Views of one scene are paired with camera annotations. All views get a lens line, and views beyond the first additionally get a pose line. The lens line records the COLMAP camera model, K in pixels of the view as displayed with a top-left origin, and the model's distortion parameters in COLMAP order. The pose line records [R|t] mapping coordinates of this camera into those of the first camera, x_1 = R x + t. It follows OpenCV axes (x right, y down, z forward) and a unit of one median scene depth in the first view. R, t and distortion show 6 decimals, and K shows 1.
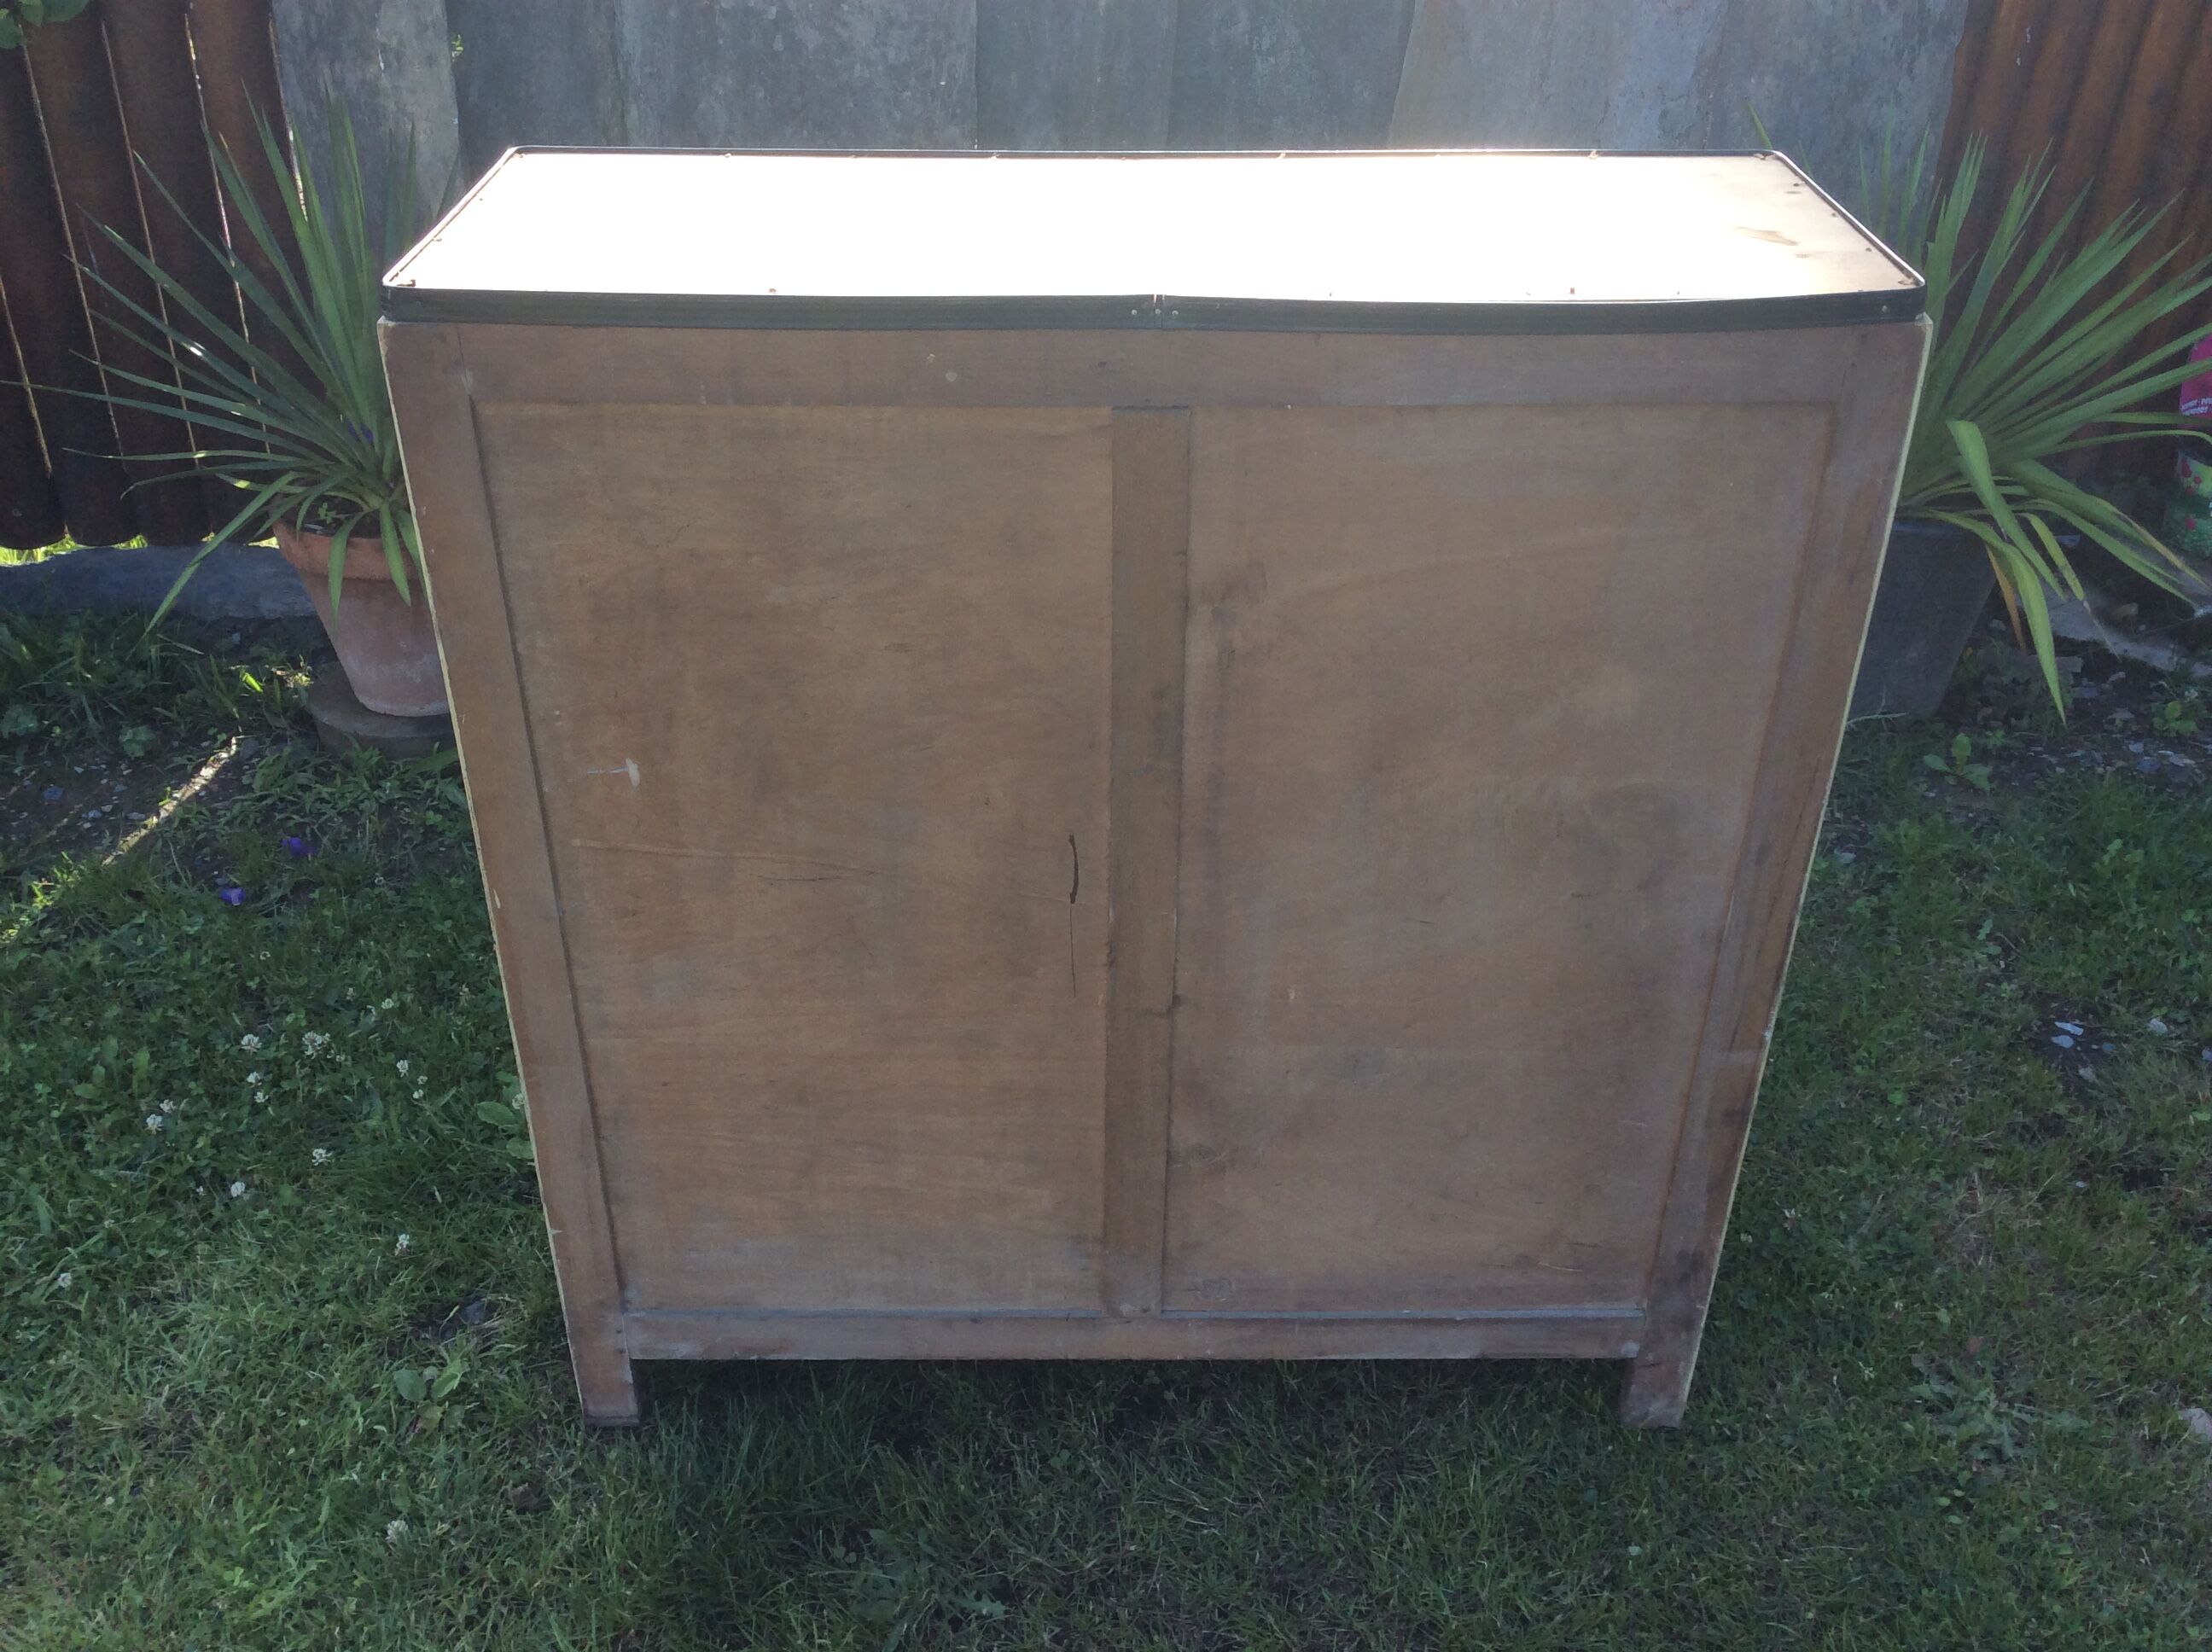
lens RADIAL K [[2049.1, 0, 1099.9], [0, 2049.1, 855.4], [0, 0, 1]] dist [0.075269, -0.103745]
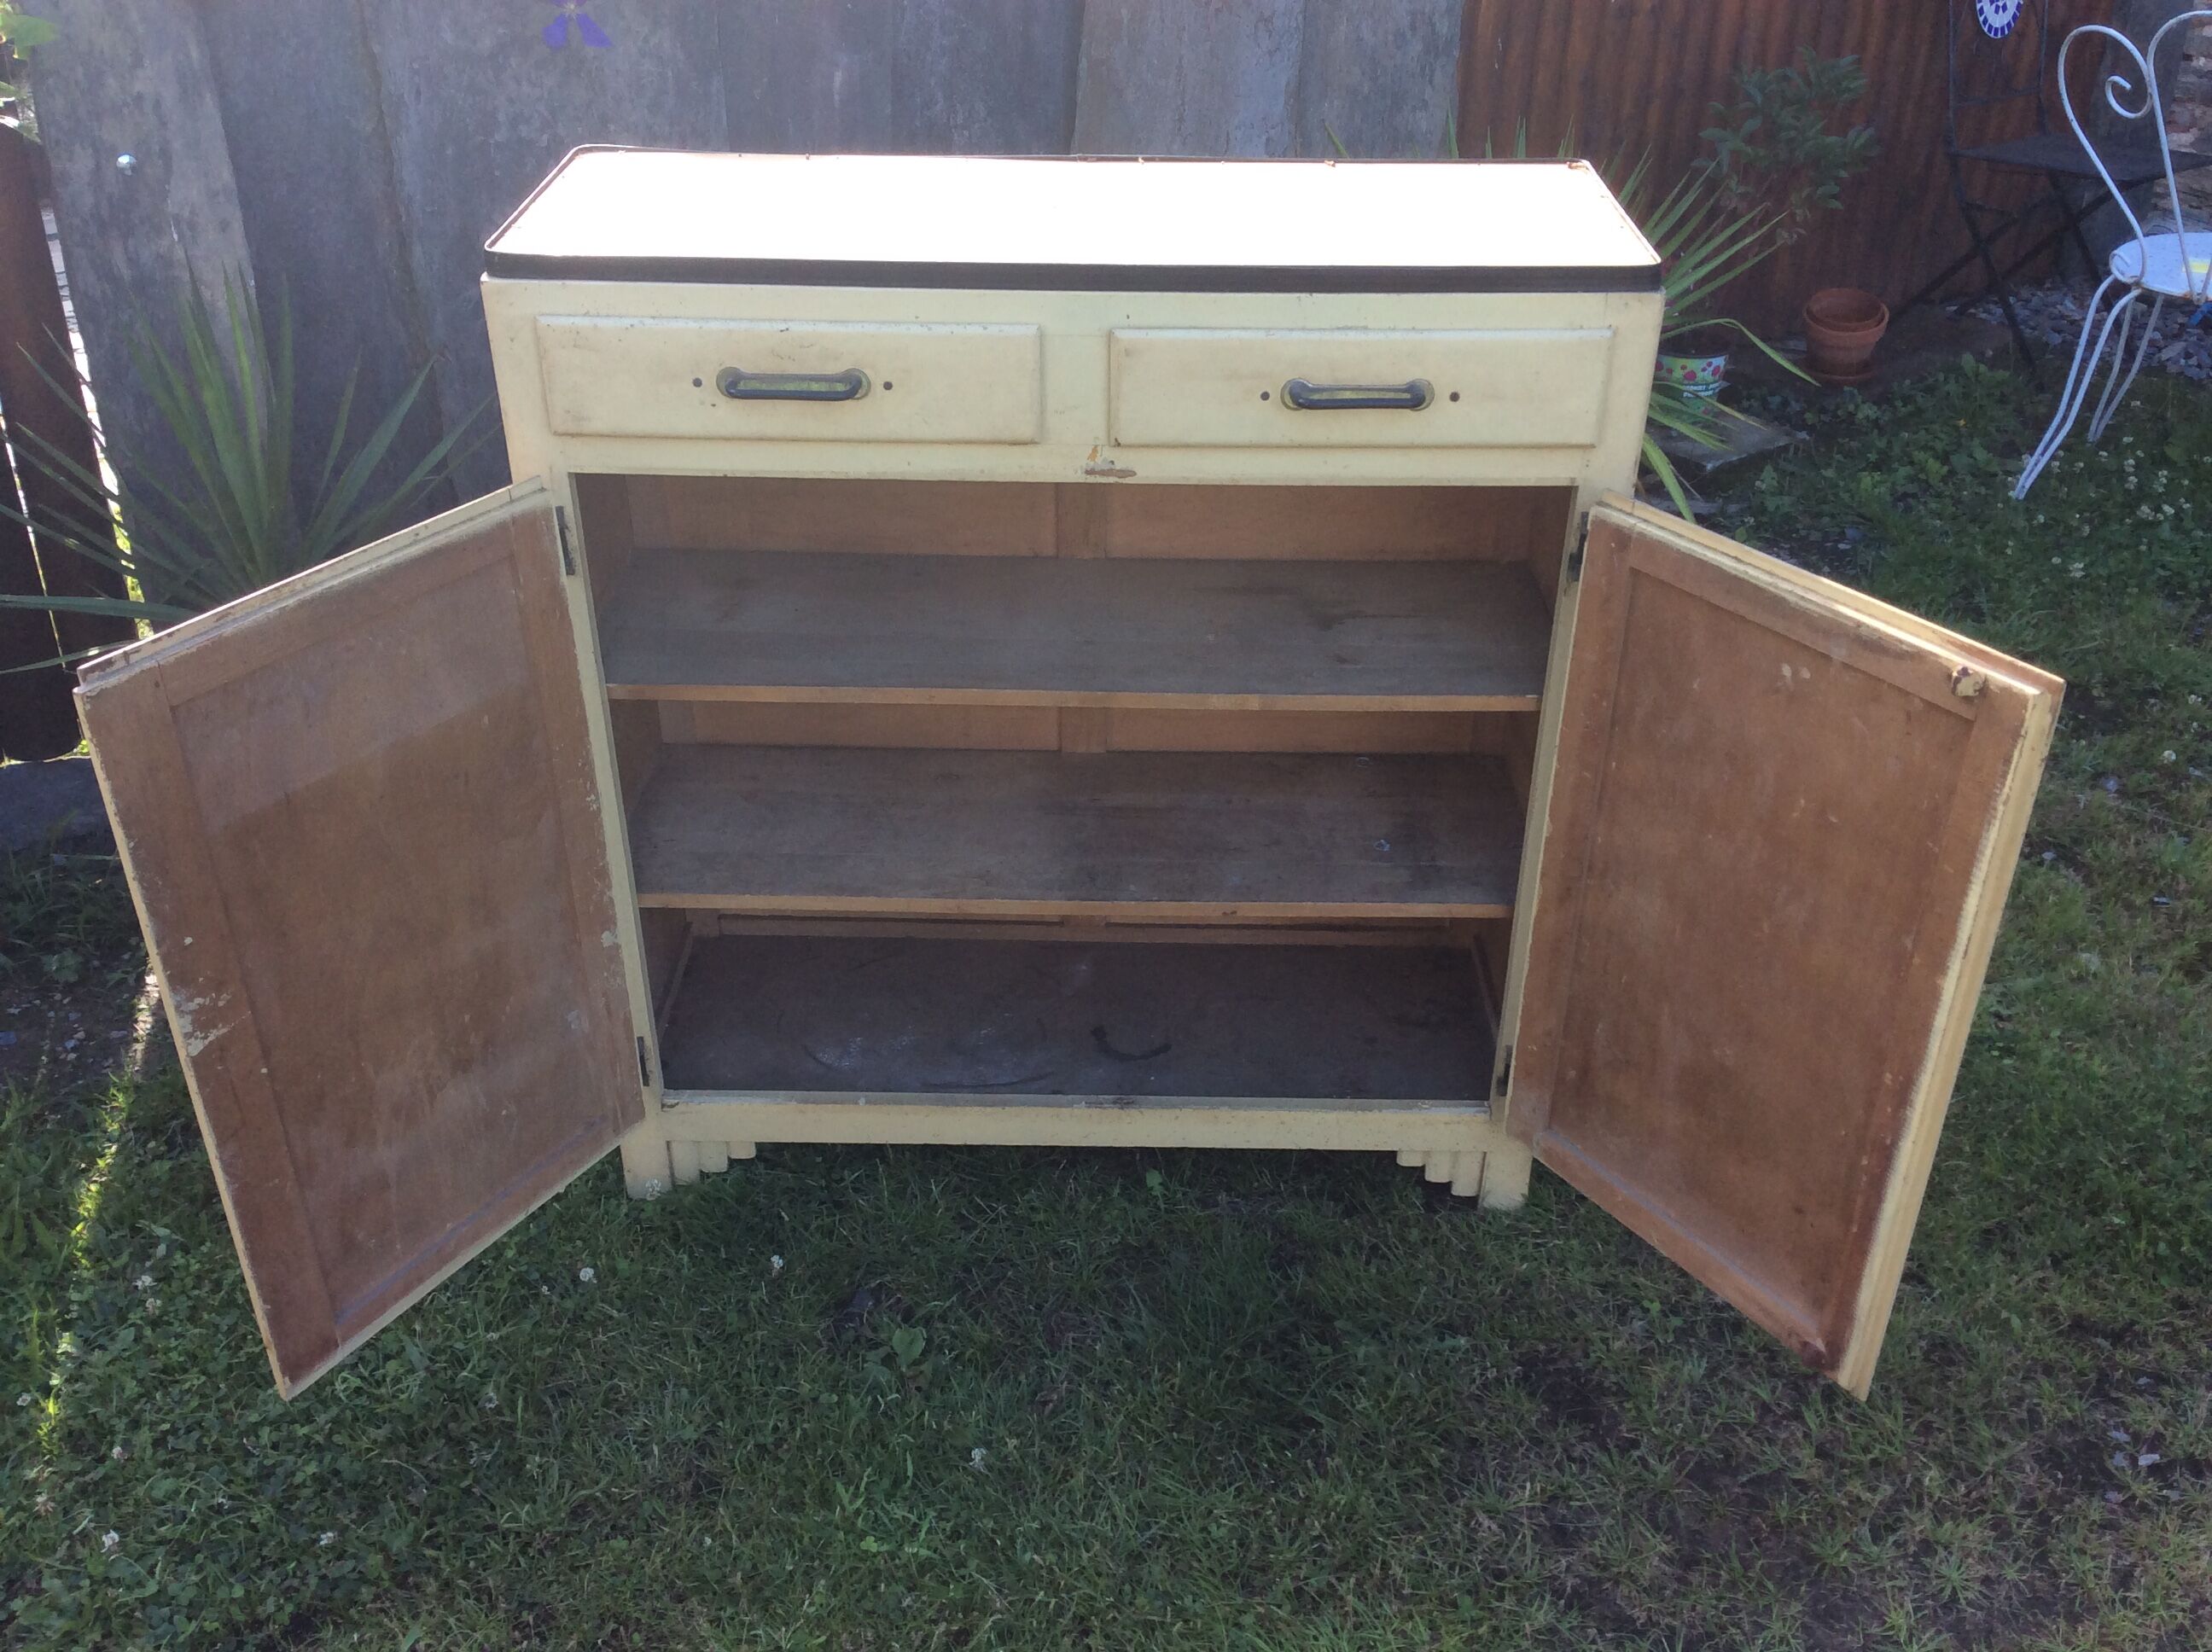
lens RADIAL K [[2049.1, 0, 1099.9], [0, 2049.1, 855.4], [0, 0, 1]] dist [0.075269, -0.103745]
pose [[0.898576, -0.245742, 0.363556, -0.376543], [0.264054, 0.964508, -0.000696, 0.020903], [-0.350481, 0.096623, 0.931572, -0.049006]]
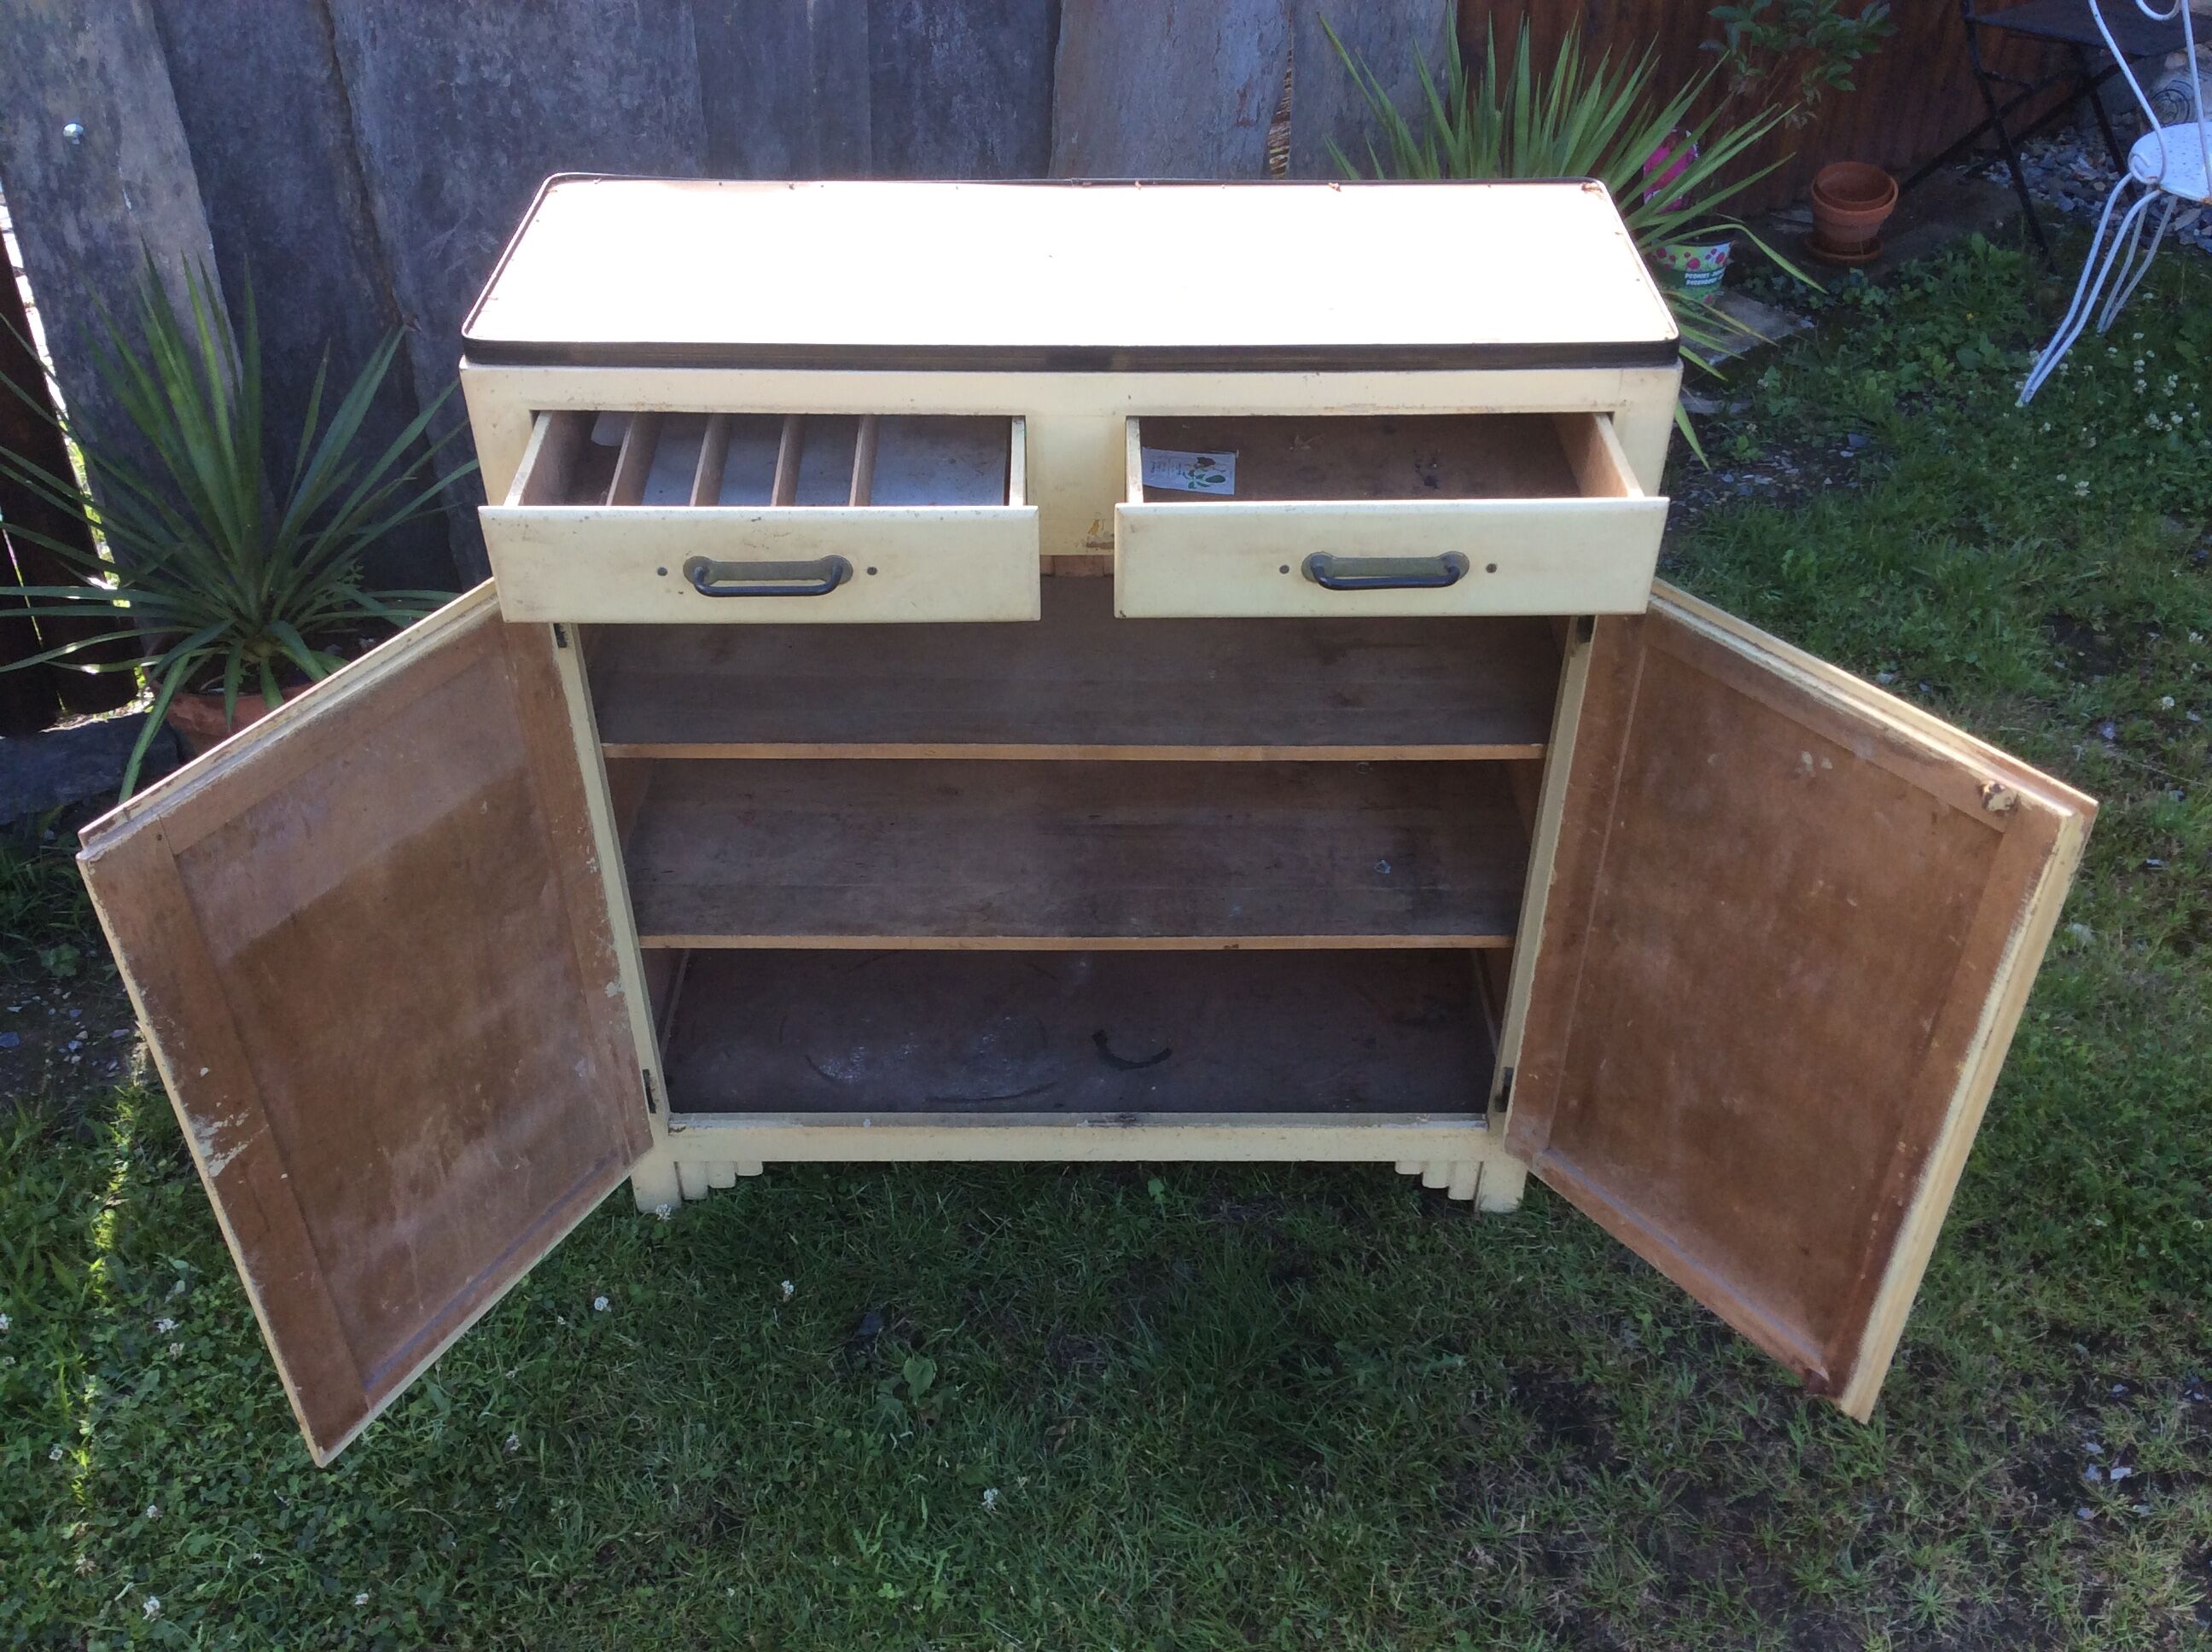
lens RADIAL K [[2049.1, 0, 1099.9], [0, 2049.1, 855.4], [0, 0, 1]] dist [0.075269, -0.103745]
pose [[0.892757, -0.293216, 0.342067, -0.356135], [0.272639, 0.956041, 0.107949, -0.075497], [-0.358683, -0.003111, 0.933454, -0.048923]]
